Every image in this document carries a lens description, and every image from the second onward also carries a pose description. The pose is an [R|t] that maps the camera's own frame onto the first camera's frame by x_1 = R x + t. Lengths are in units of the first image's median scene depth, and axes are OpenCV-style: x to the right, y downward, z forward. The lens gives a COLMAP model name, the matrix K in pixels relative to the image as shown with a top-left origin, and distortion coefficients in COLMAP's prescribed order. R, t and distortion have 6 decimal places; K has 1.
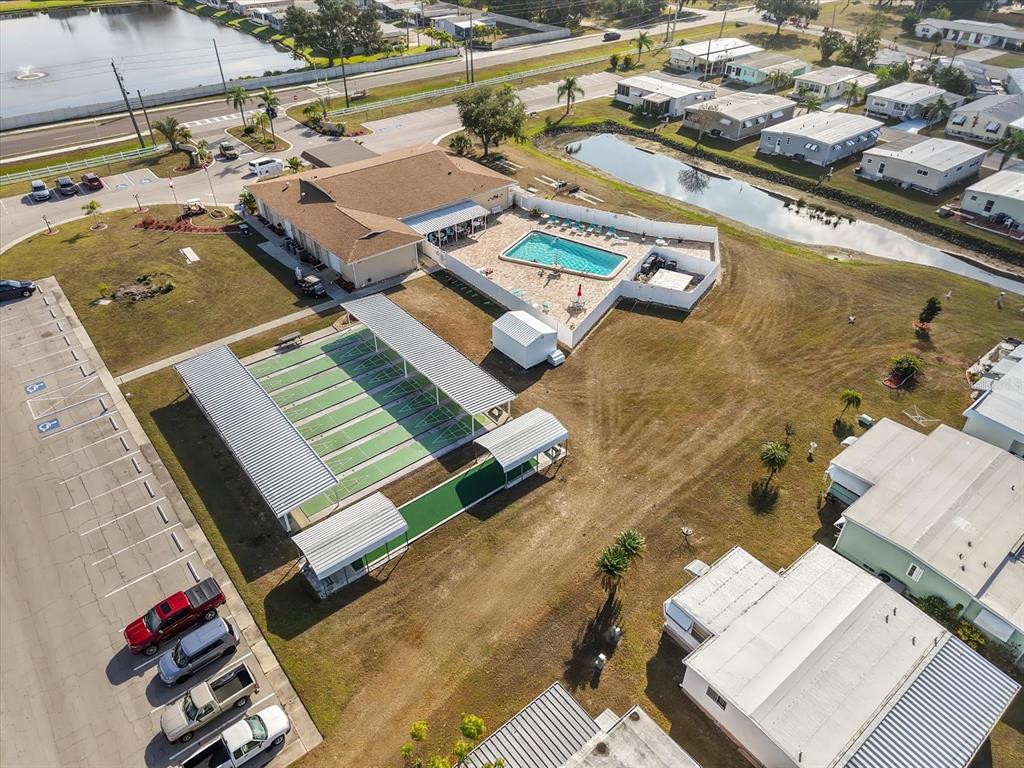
lens RADIAL K [[688.8, 0, 512.0], [0, 688.8, 384.0], [0, 0, 1]] dist [0.019964, -0.003406]
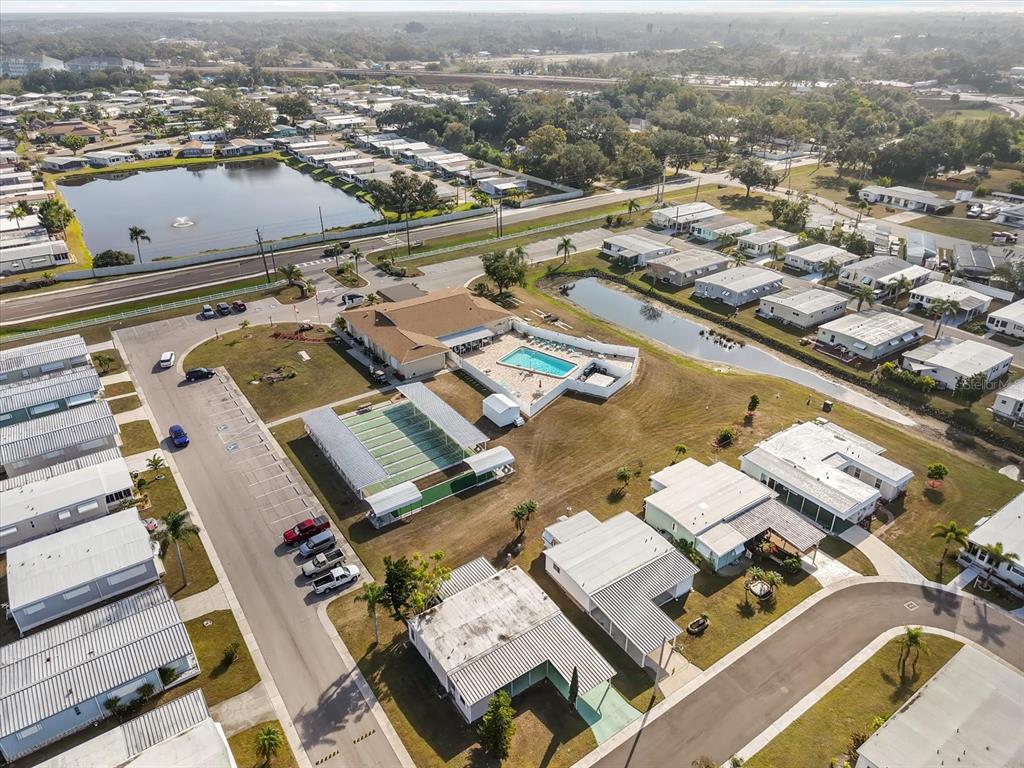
lens RADIAL K [[694.9, 0, 512.0], [0, 694.9, 384.0], [0, 0, 1]] dist [0.080714, -0.002571]
pose [[0.996789, 0.032252, -0.073287, 0.122560], [-0.042783, 0.988210, -0.147006, 0.087902], [0.067681, 0.149669, 0.986417, -0.508669]]
